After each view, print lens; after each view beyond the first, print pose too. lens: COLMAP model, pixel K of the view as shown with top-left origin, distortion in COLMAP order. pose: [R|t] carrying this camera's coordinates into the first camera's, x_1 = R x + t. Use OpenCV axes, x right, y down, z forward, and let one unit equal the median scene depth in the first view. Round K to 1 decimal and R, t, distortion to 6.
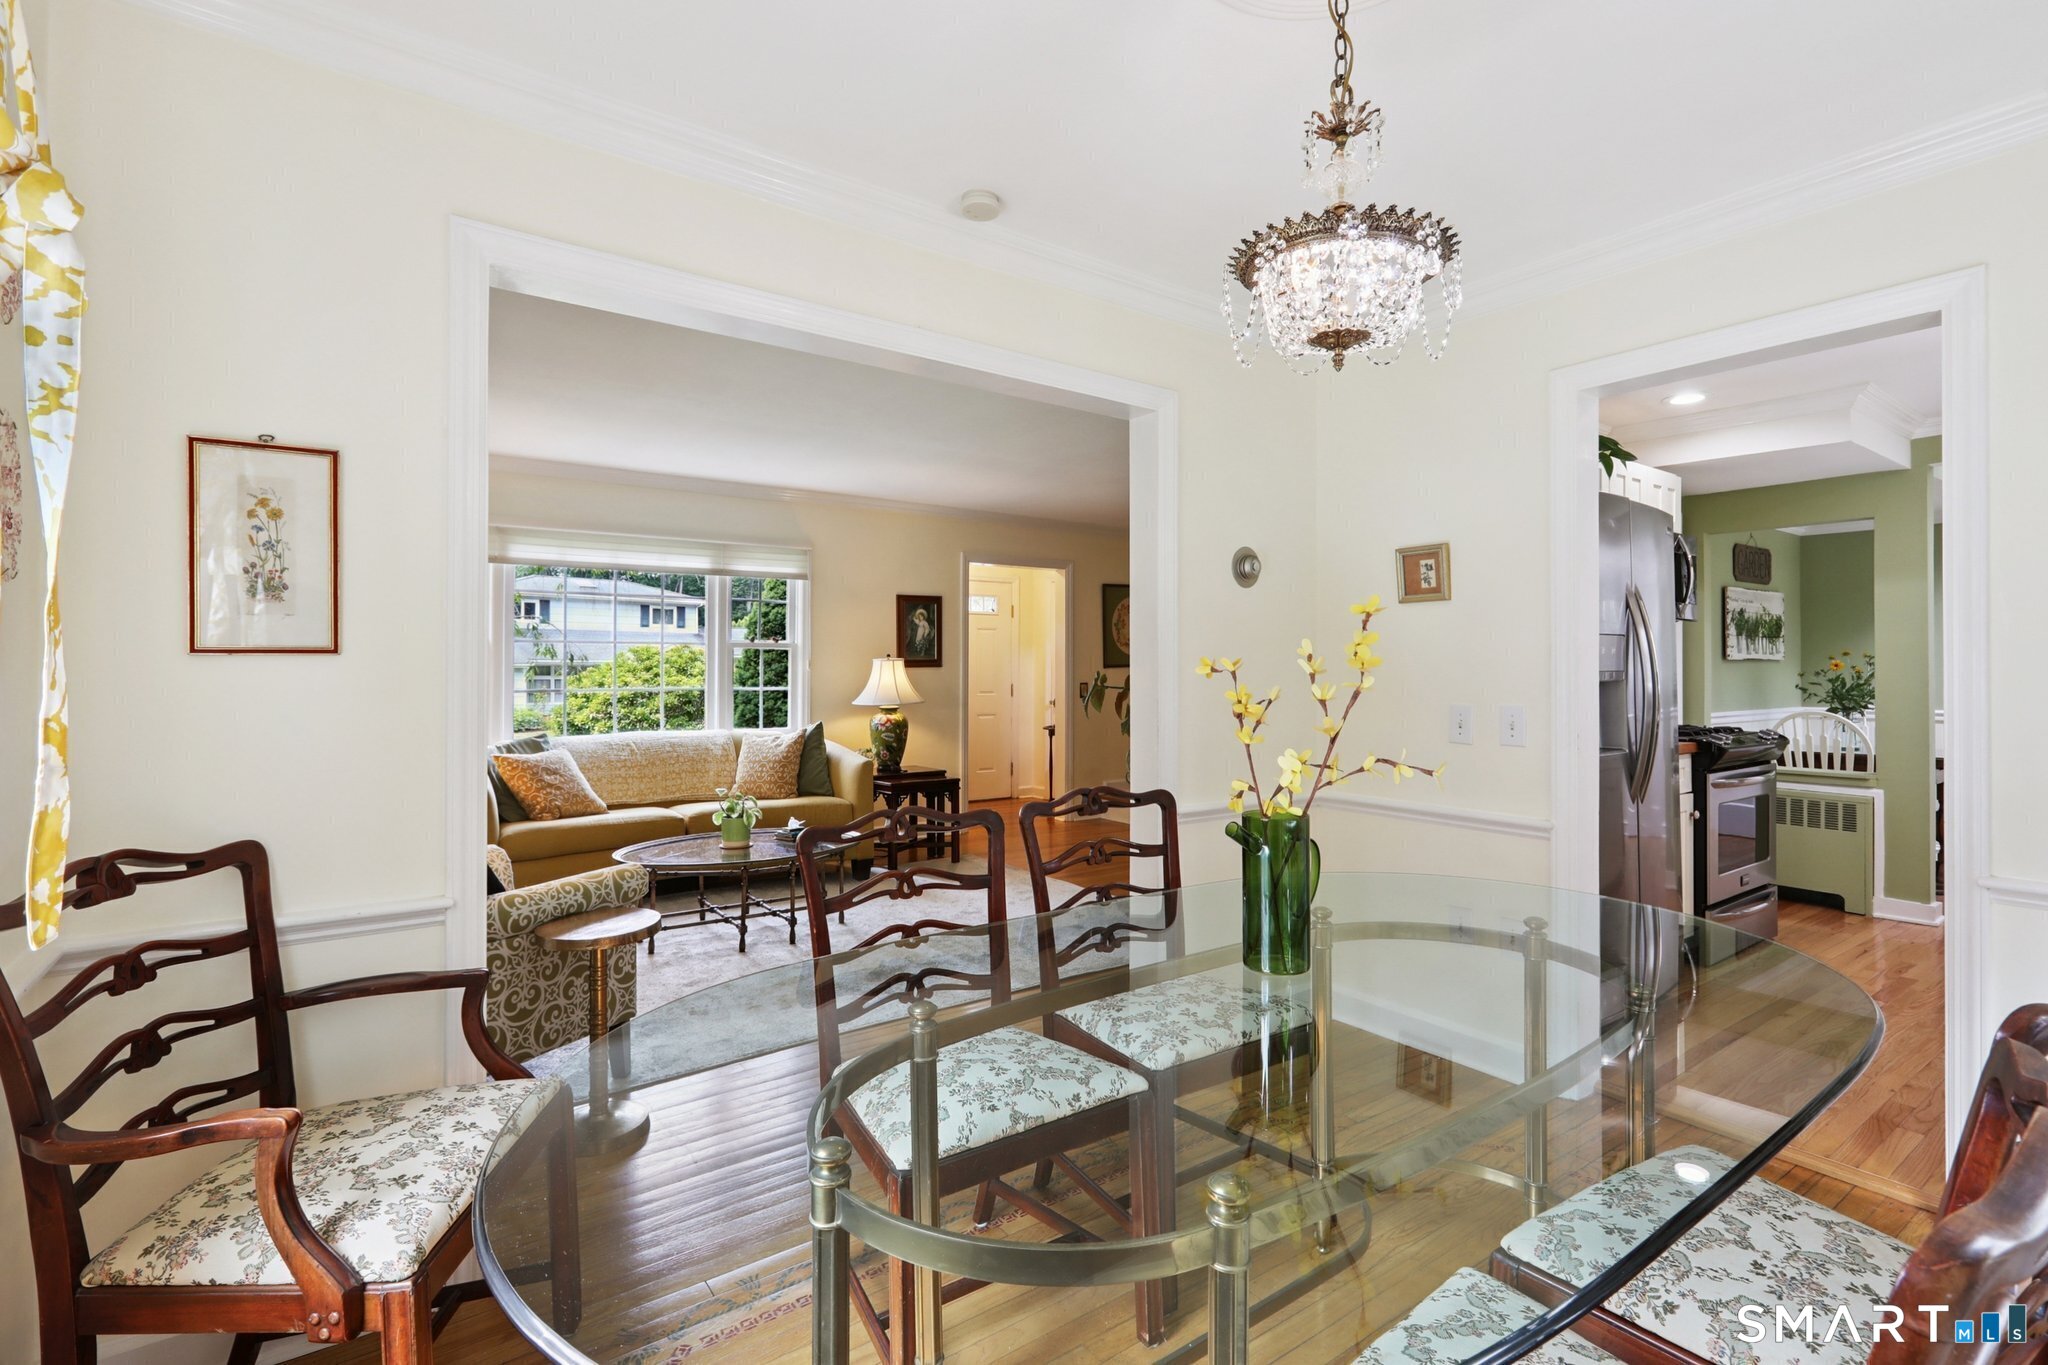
lens RADIAL K [[931.6, 0, 1017.9], [0, 931.6, 660.1], [0, 0, 1]] dist [0.000657, 0.000150]
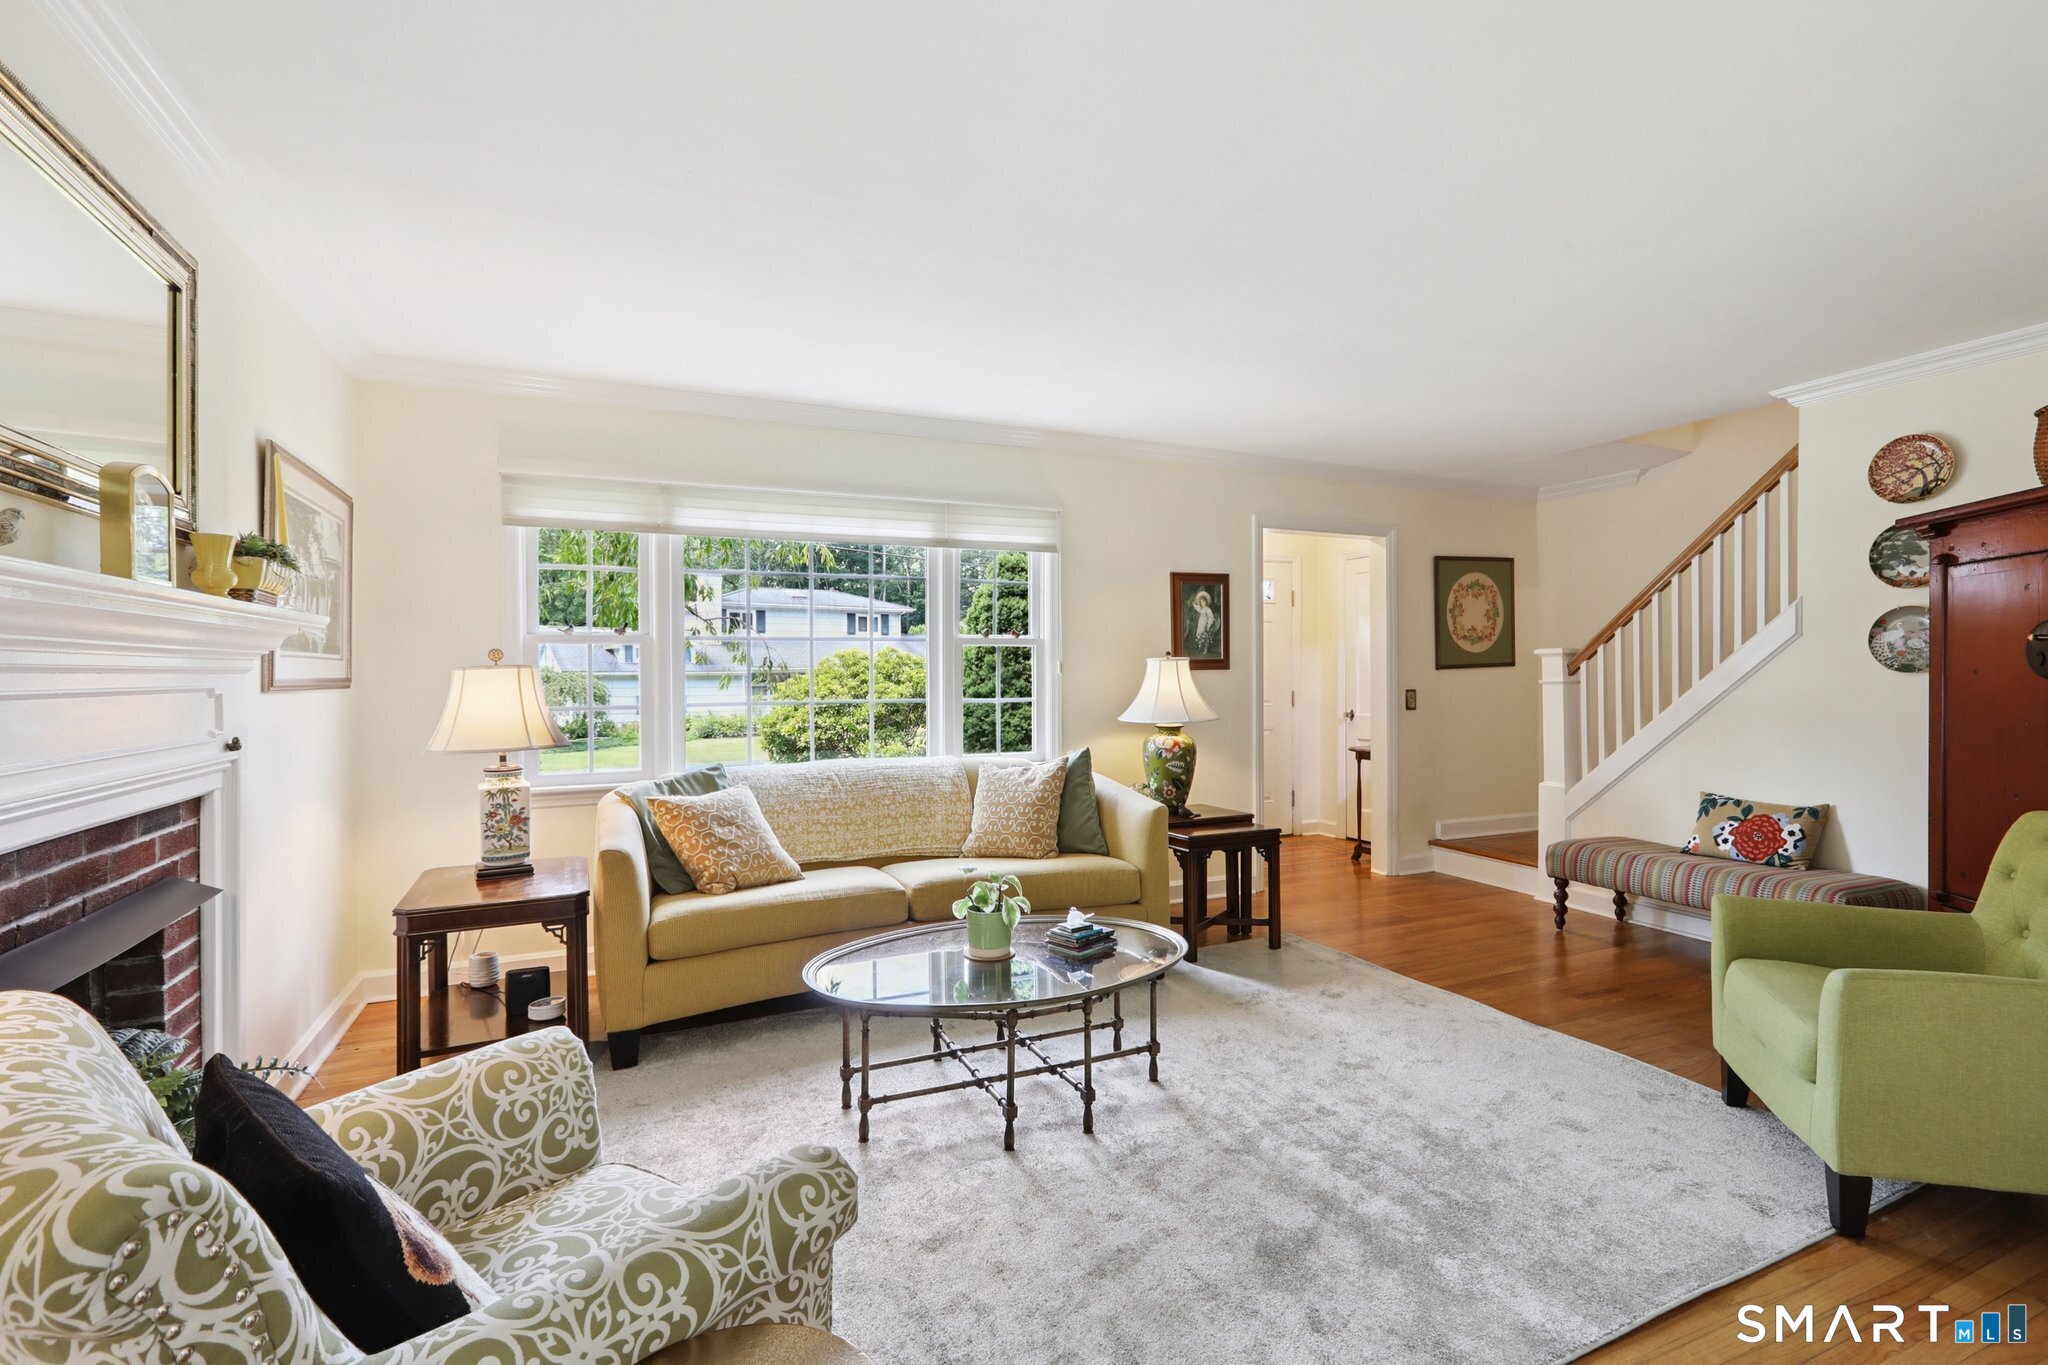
lens RADIAL K [[931.6, 0, 1031.4], [0, 931.6, 683.5], [0, 0, 1]] dist [0.000657, 0.000150]
pose [[0.981804, -0.005320, -0.189825, -0.107841], [0.009036, 0.999784, 0.018713, 0.003779], [0.189684, -0.020087, 0.981640, 0.273801]]
